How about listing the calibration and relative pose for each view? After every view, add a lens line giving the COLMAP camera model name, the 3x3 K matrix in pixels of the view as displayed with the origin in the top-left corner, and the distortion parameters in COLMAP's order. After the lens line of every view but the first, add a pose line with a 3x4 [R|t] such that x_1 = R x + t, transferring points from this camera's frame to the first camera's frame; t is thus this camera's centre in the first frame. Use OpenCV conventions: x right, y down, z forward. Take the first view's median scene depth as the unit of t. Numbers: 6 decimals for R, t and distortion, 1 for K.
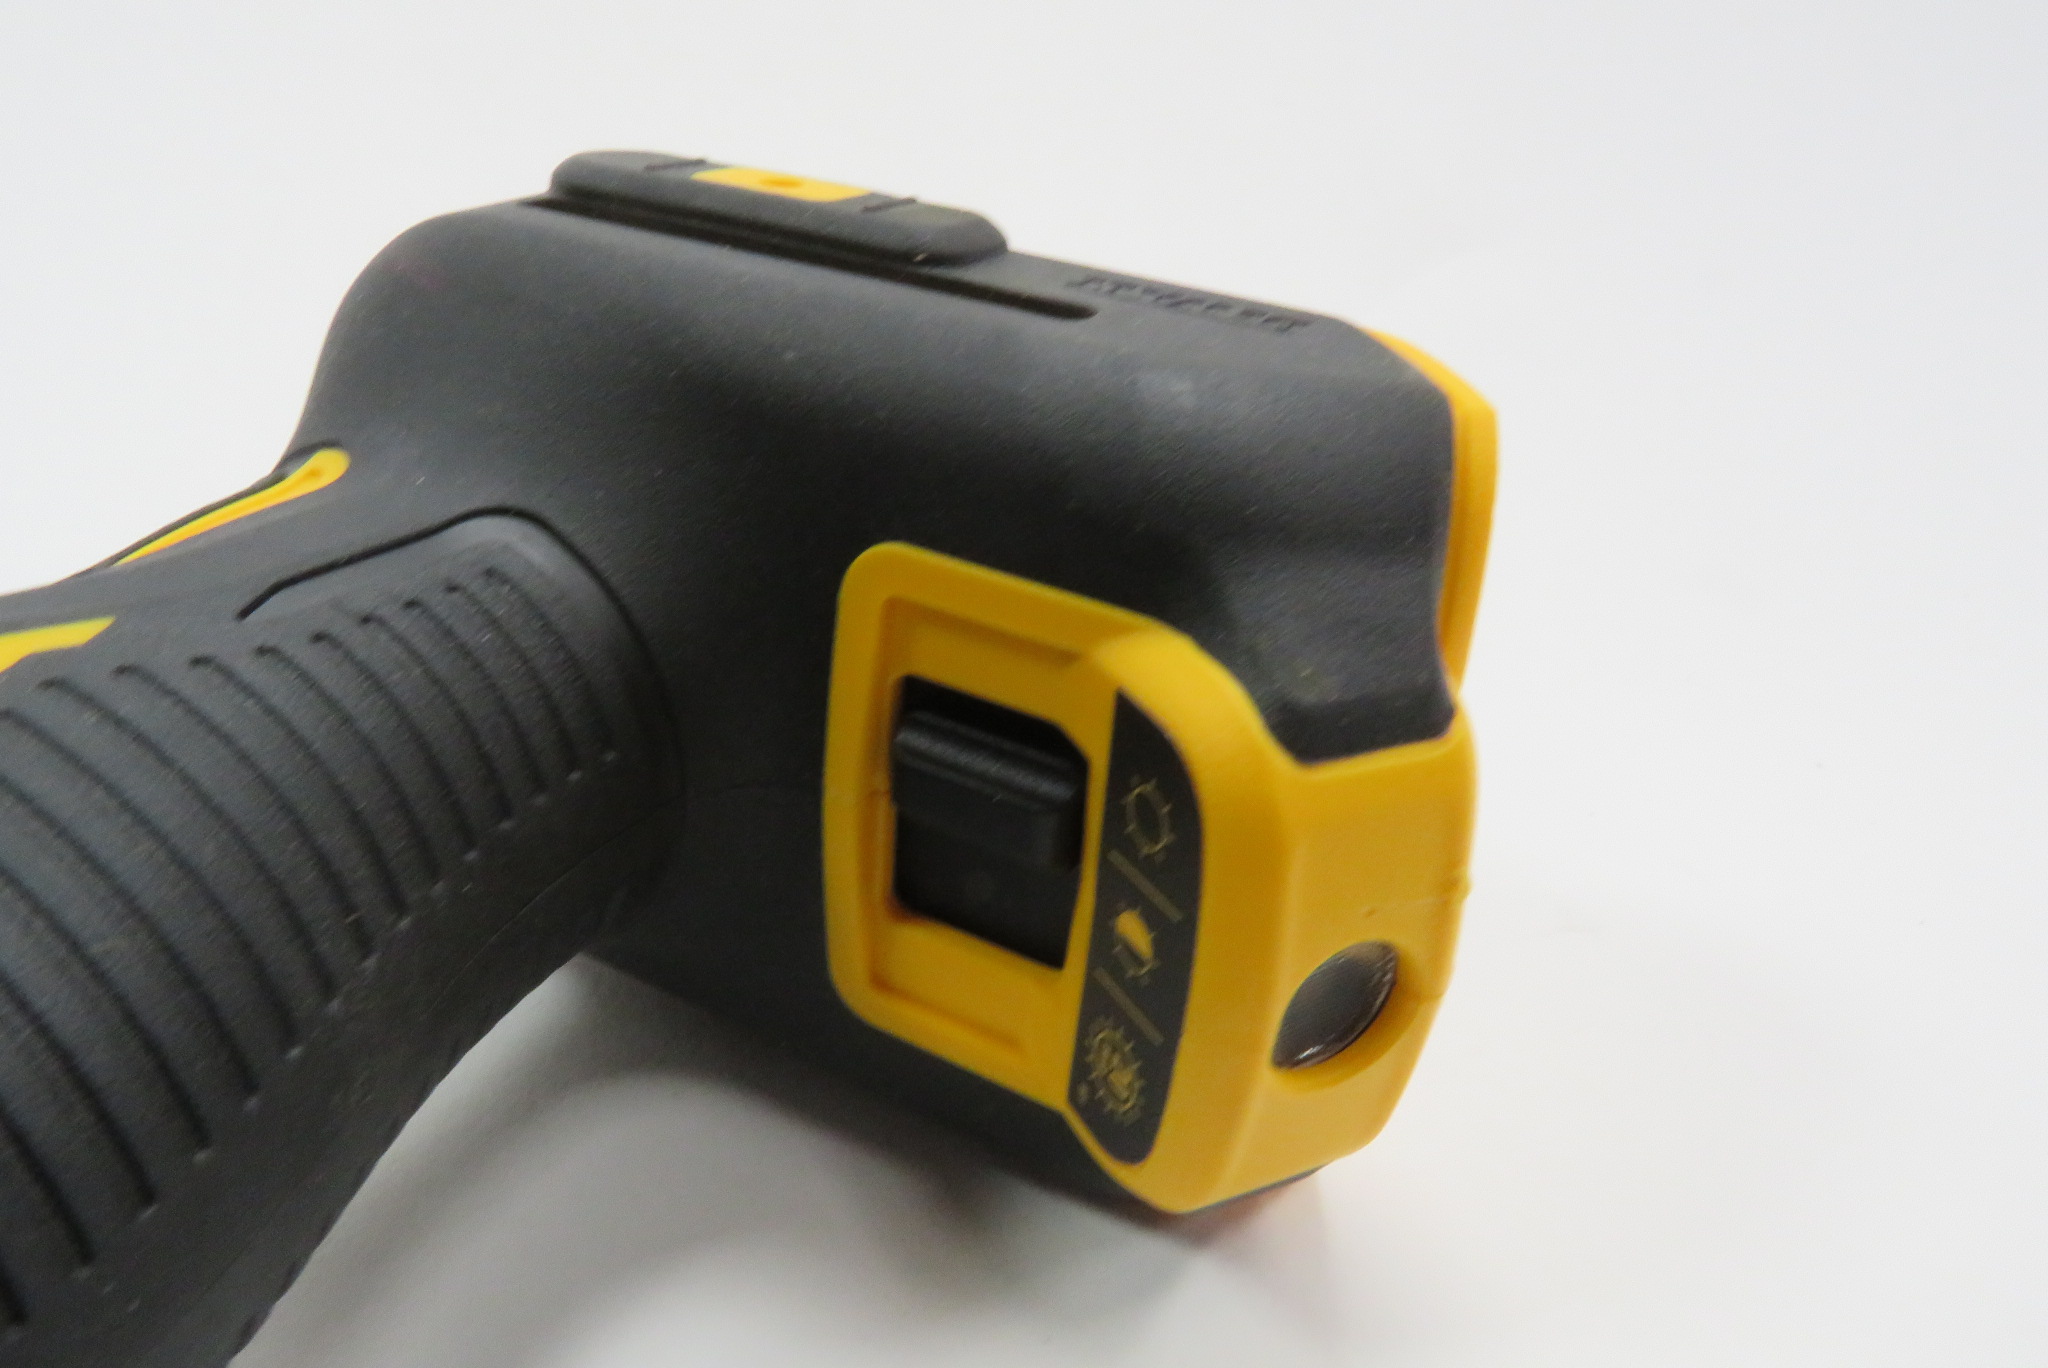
lens RADIAL K [[1450.3, 0, 1024.0], [0, 1450.3, 684.0], [0, 0, 1]] dist [-0.021720, -0.002745]
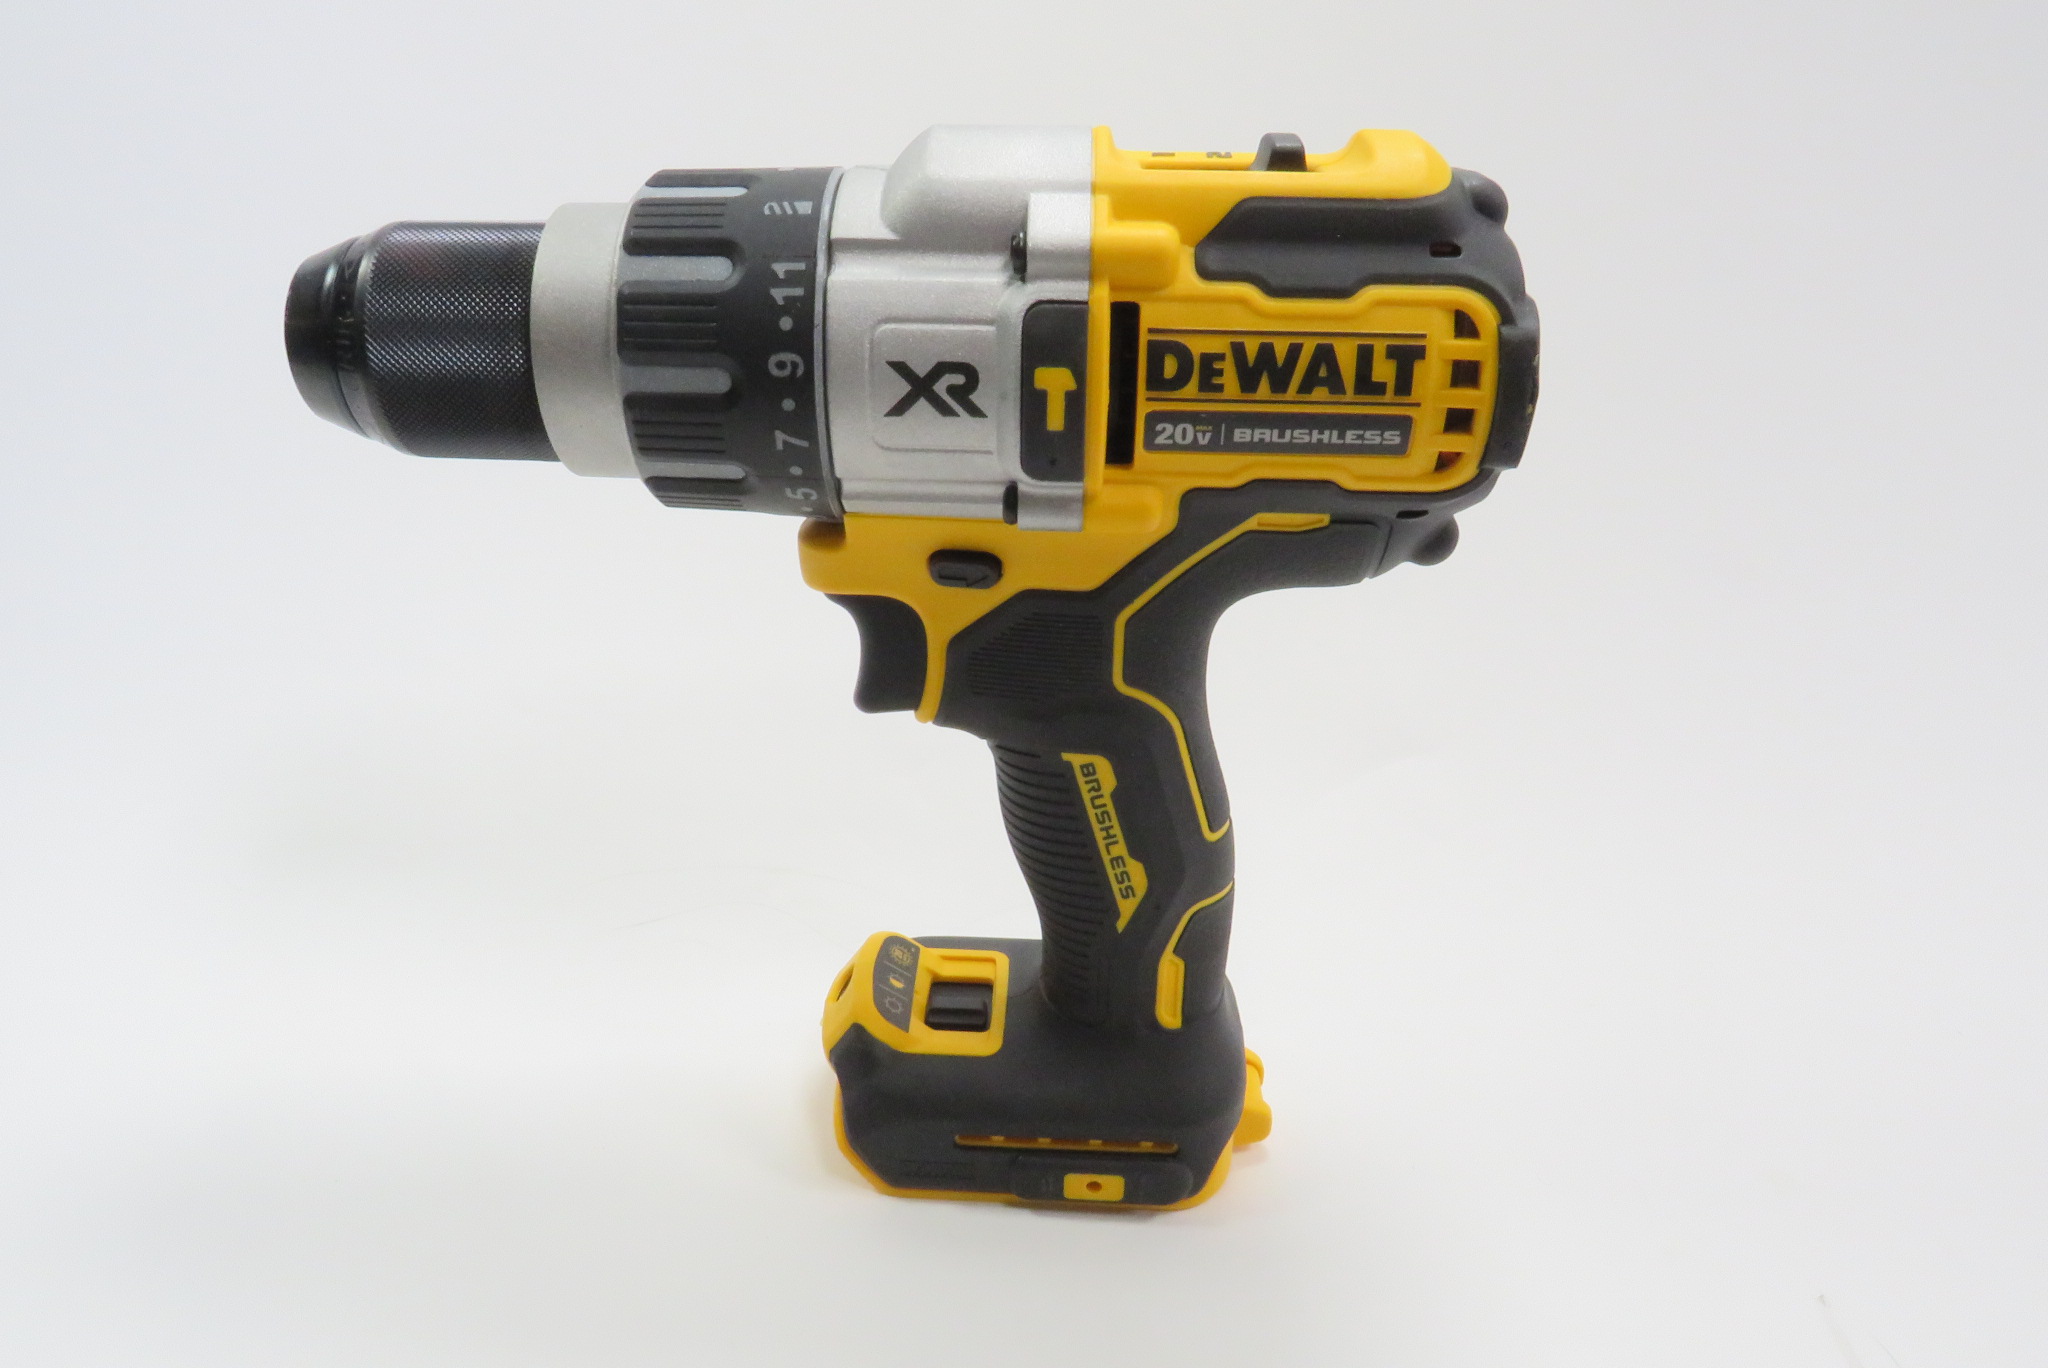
lens RADIAL K [[1450.3, 0, 1024.0], [0, 1450.3, 684.0], [0, 0, 1]] dist [-0.021720, -0.002745]
pose [[-0.877416, 0.452229, 0.160094, -1.165667], [-0.253292, -0.720118, 0.645967, -1.780396], [0.407412, 0.526232, 0.746389, -2.101742]]
